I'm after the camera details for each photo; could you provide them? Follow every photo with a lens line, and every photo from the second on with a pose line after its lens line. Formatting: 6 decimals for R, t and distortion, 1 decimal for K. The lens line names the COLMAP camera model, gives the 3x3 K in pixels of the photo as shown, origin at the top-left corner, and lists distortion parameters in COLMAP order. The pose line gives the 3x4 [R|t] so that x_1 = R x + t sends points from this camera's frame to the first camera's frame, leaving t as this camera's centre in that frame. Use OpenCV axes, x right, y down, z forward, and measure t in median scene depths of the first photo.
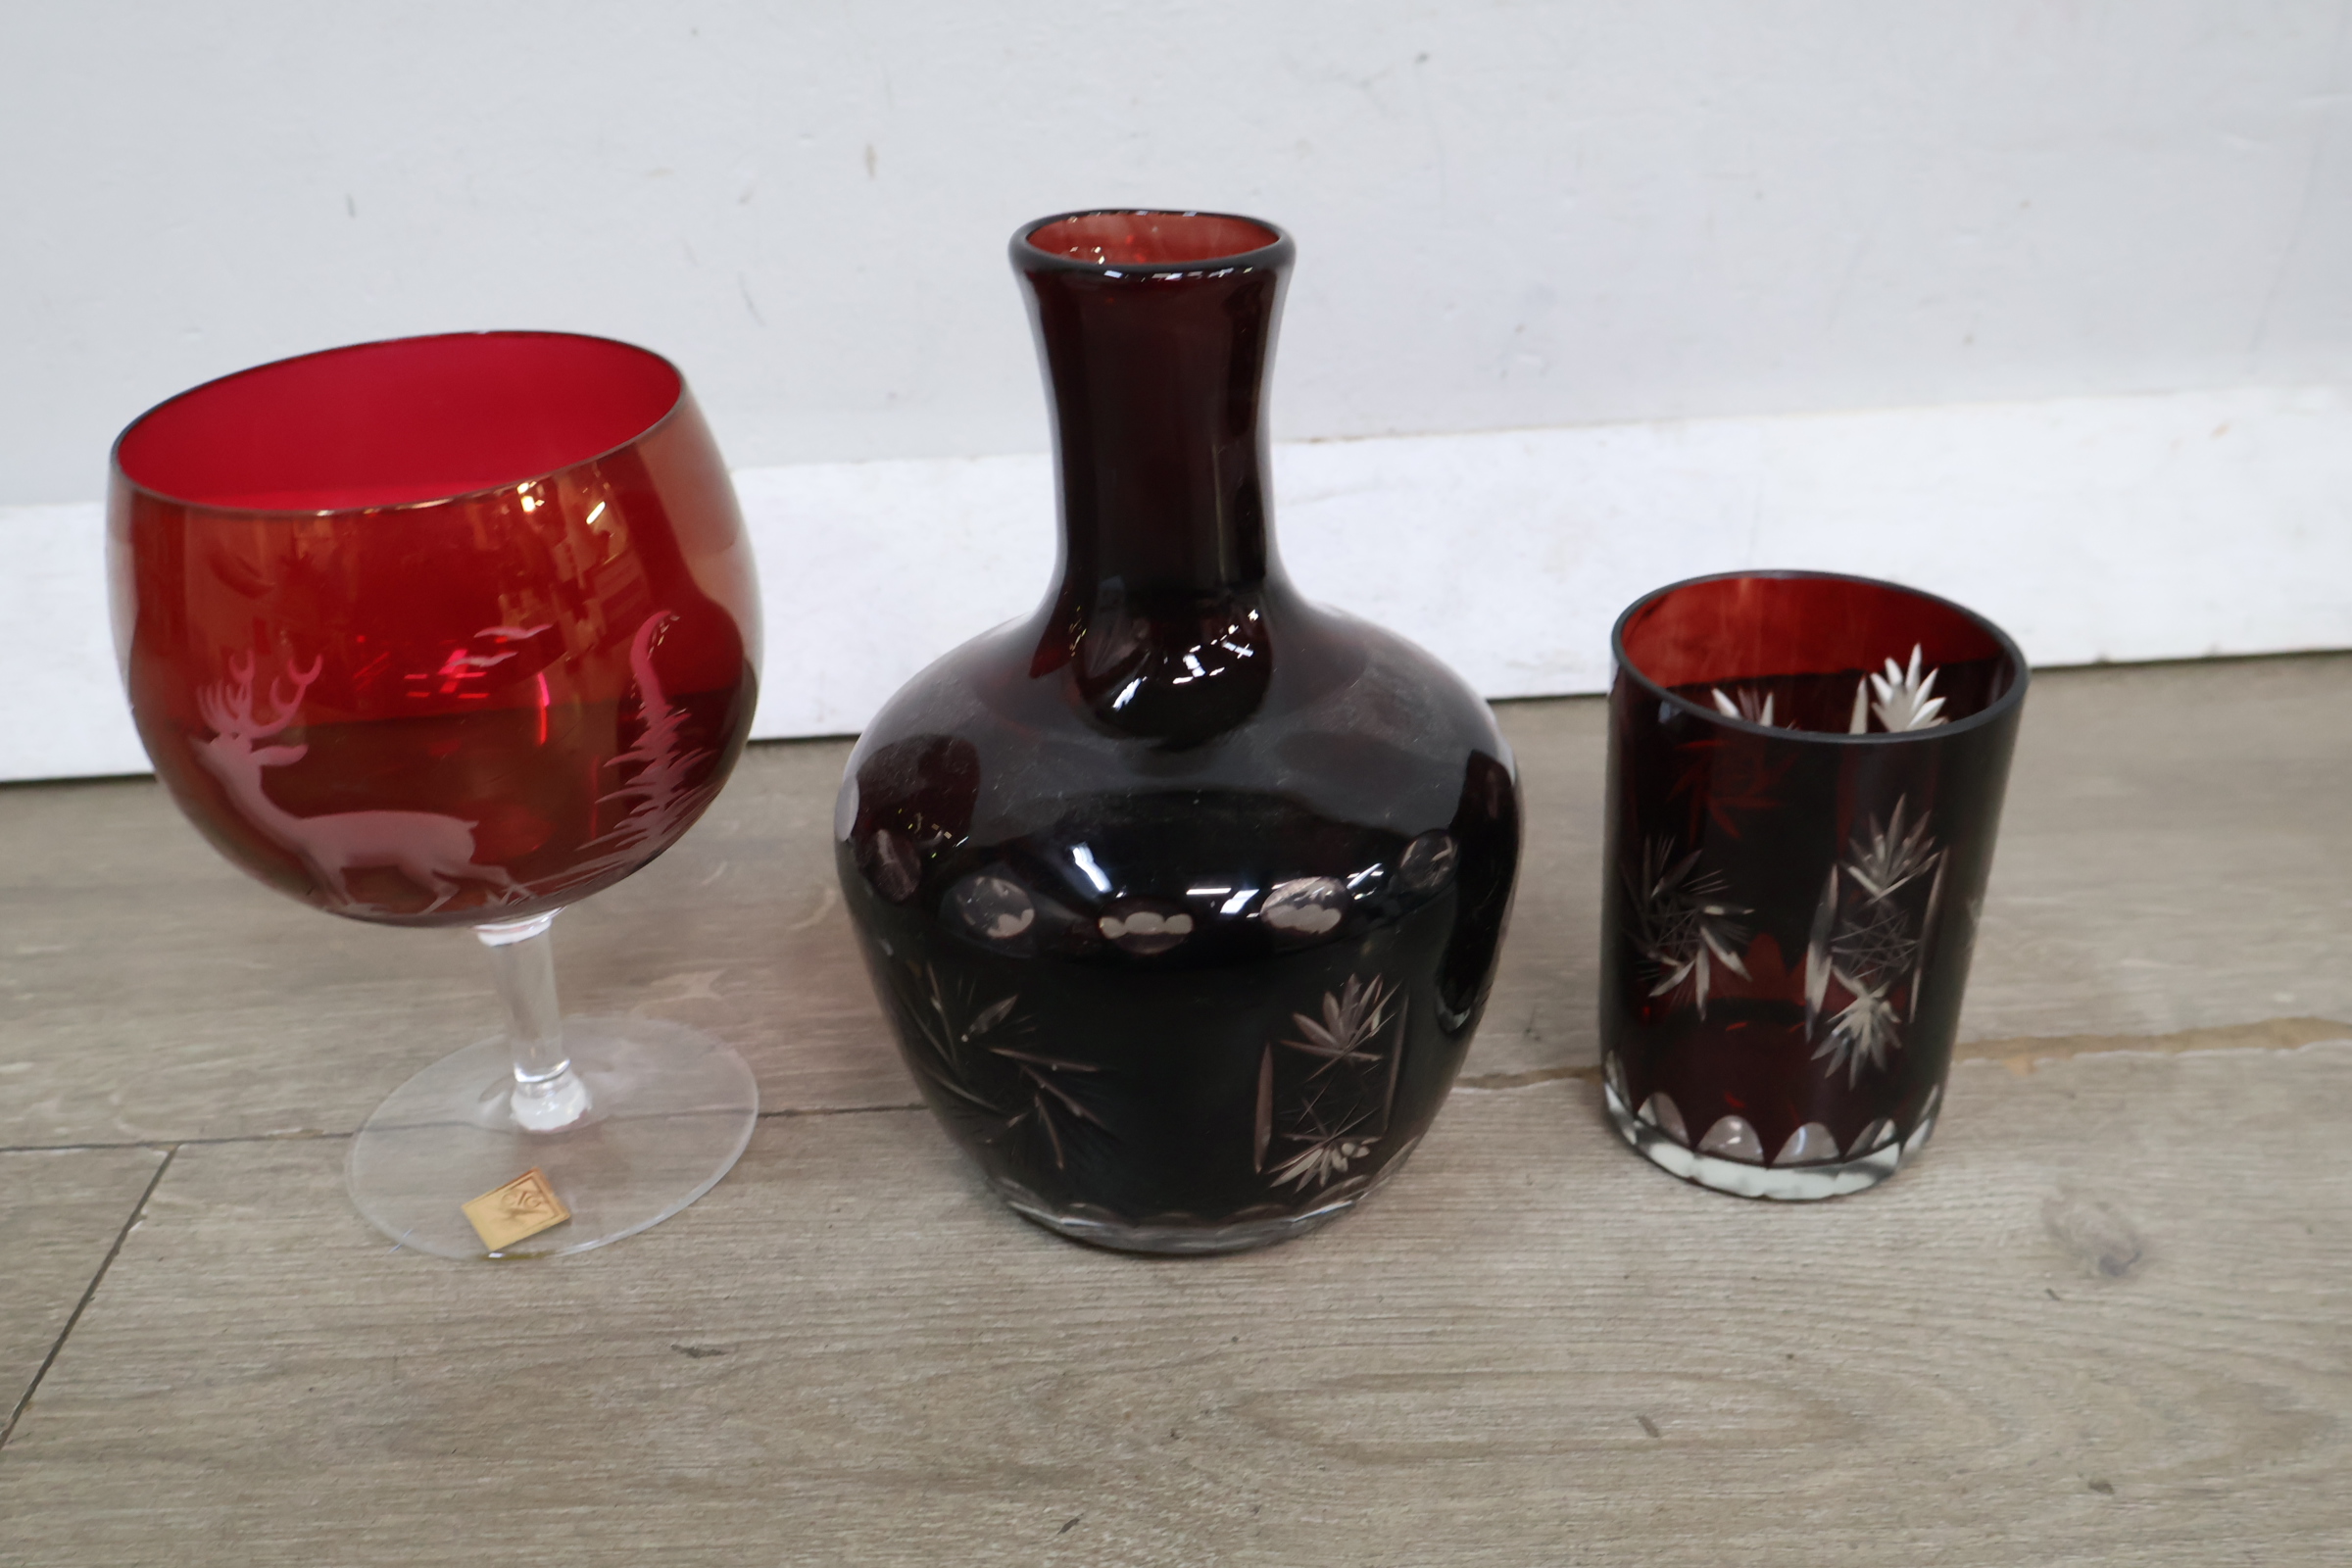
lens RADIAL K [[2378.6, 0, 1176.0], [0, 2378.6, 784.0], [0, 0, 1]] dist [0.009517, 0.005143]
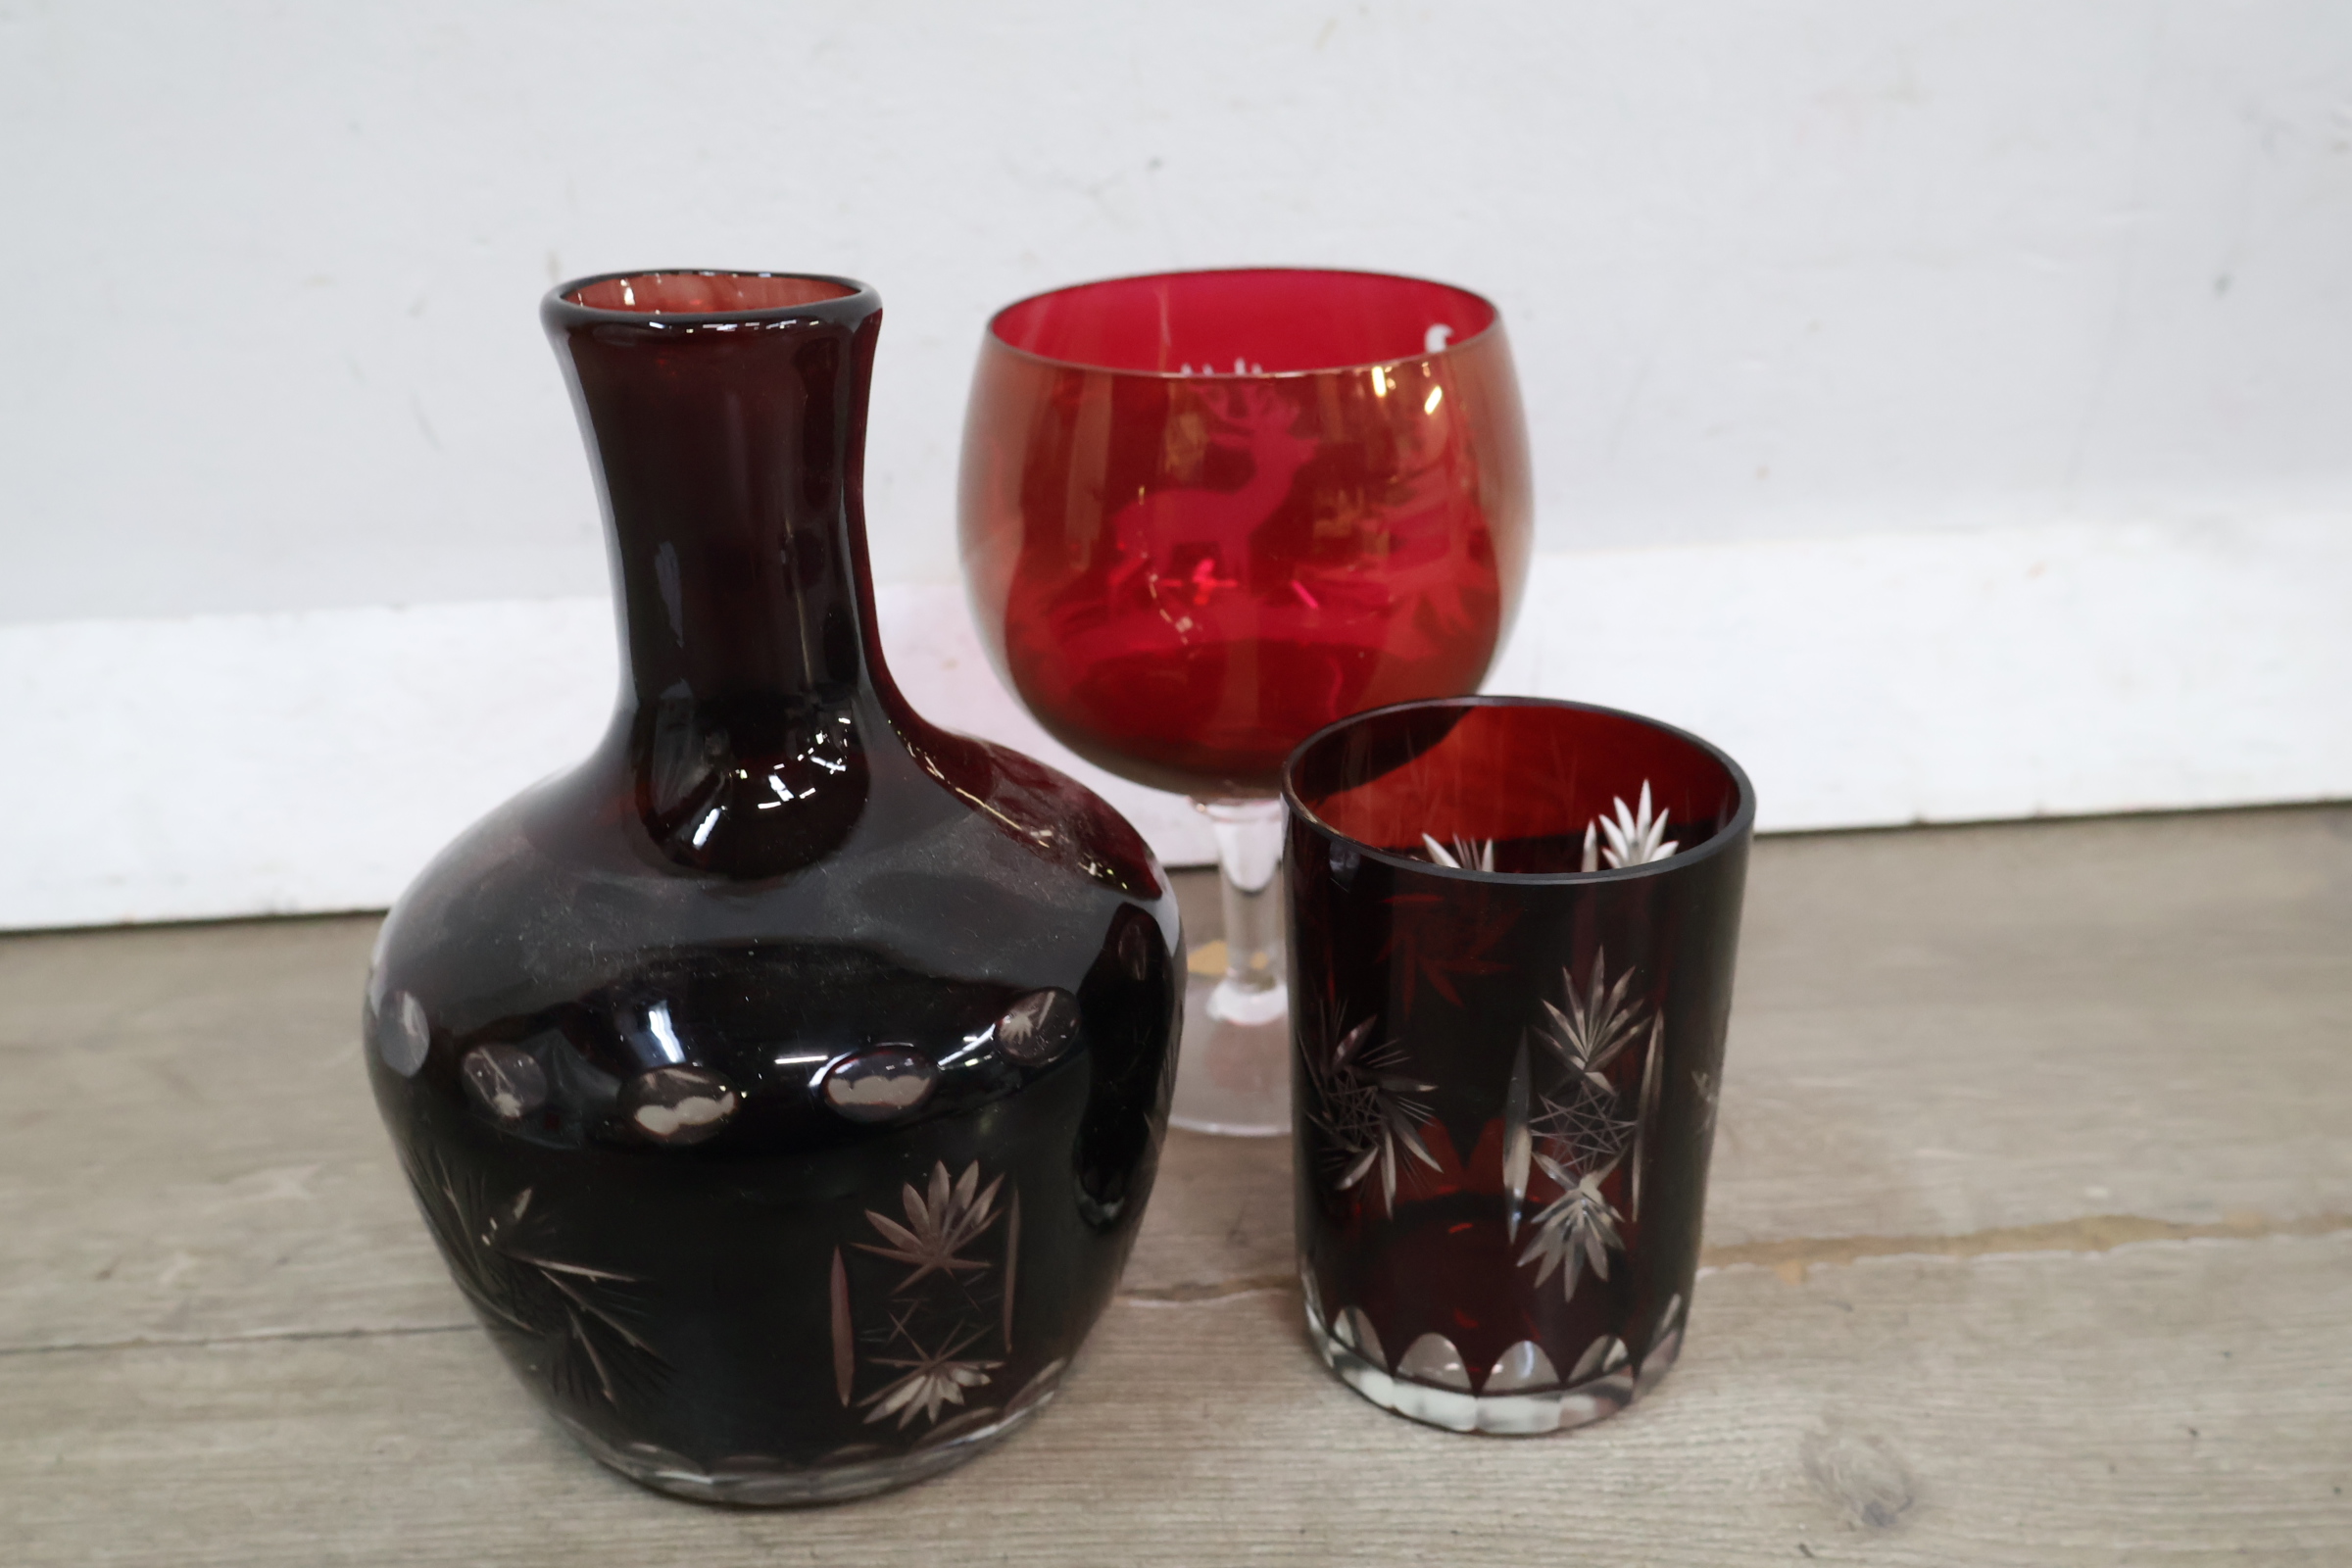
lens RADIAL K [[2360.4, 0, 1176.0], [0, 2360.4, 784.0], [0, 0, 1]] dist [0.004233, -0.001975]
pose [[0.999790, 0.001701, 0.020442, 0.123517], [0.000078, 0.996233, -0.086714, 0.017685], [-0.020513, 0.086698, 0.996023, 0.149985]]
